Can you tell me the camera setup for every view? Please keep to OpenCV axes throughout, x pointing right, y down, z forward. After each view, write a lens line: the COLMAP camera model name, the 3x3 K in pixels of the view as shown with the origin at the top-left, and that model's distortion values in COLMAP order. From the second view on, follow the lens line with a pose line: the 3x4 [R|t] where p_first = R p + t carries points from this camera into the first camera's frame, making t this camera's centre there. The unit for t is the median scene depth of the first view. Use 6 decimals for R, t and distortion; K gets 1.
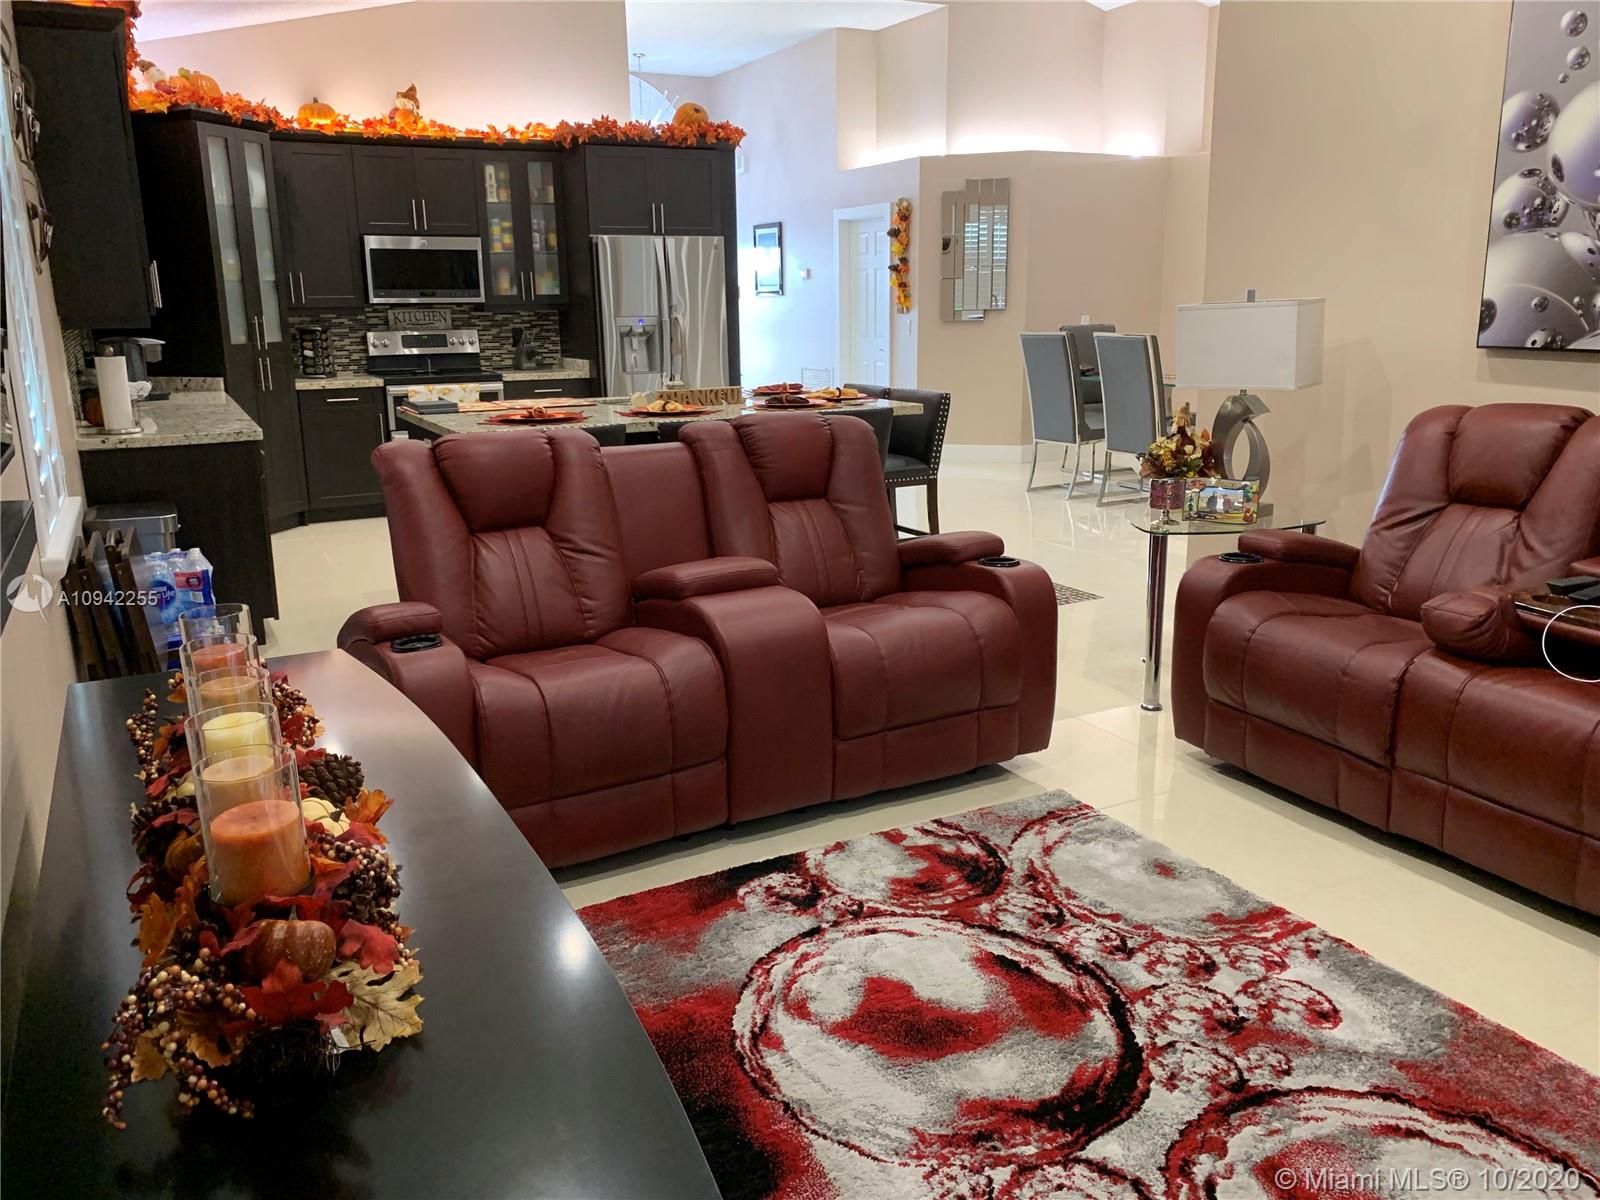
lens RADIAL K [[1207.5, 0, 789.4], [0, 1207.5, 577.5], [0, 0, 1]] dist [0.032708, -0.036464]
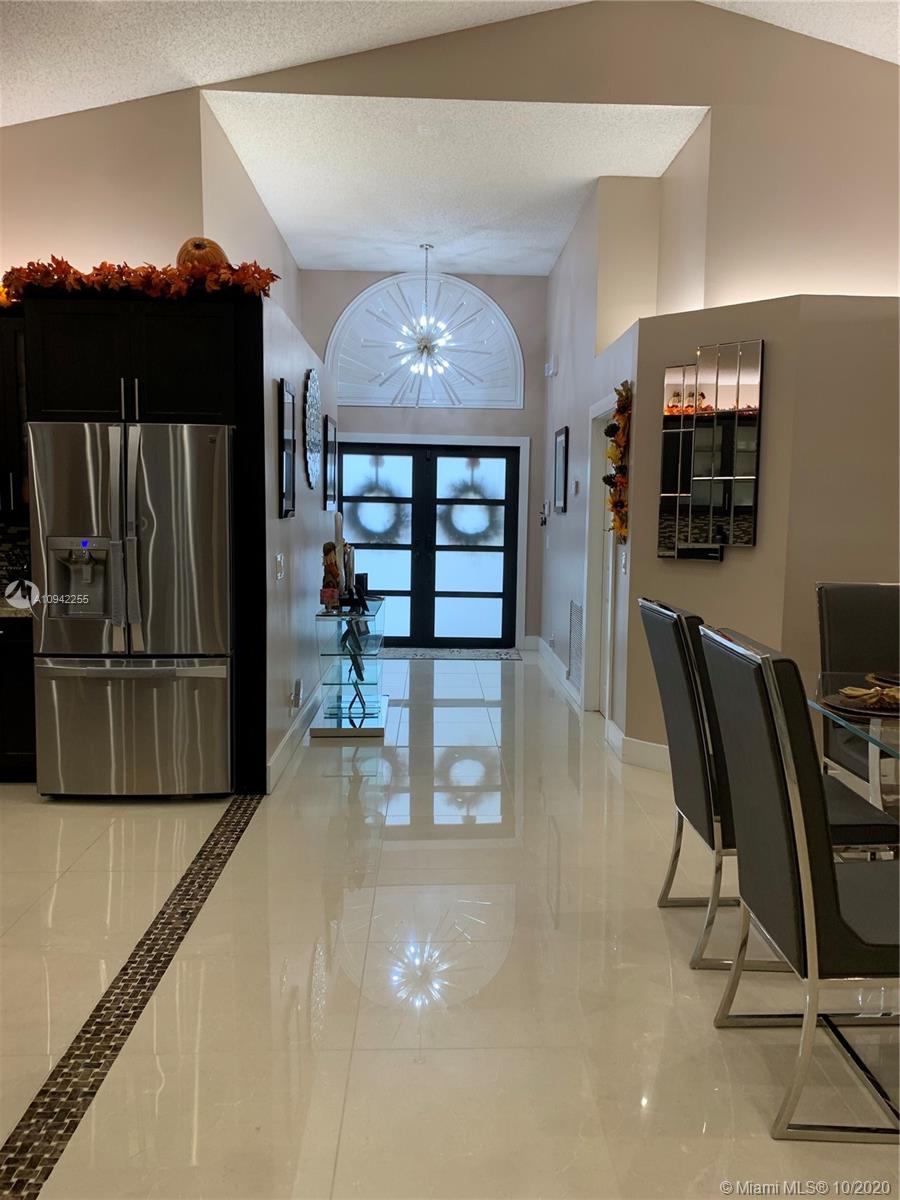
lens RADIAL K [[905.7, 0, 452.8], [0, 905.7, 590.9], [0, 0, 1]] dist [0.032708, -0.036464]
pose [[0.901369, 0.067620, -0.427739, 0.281594], [-0.125504, 0.986134, -0.108578, -0.154995], [0.414466, 0.151552, 0.897357, 0.624919]]
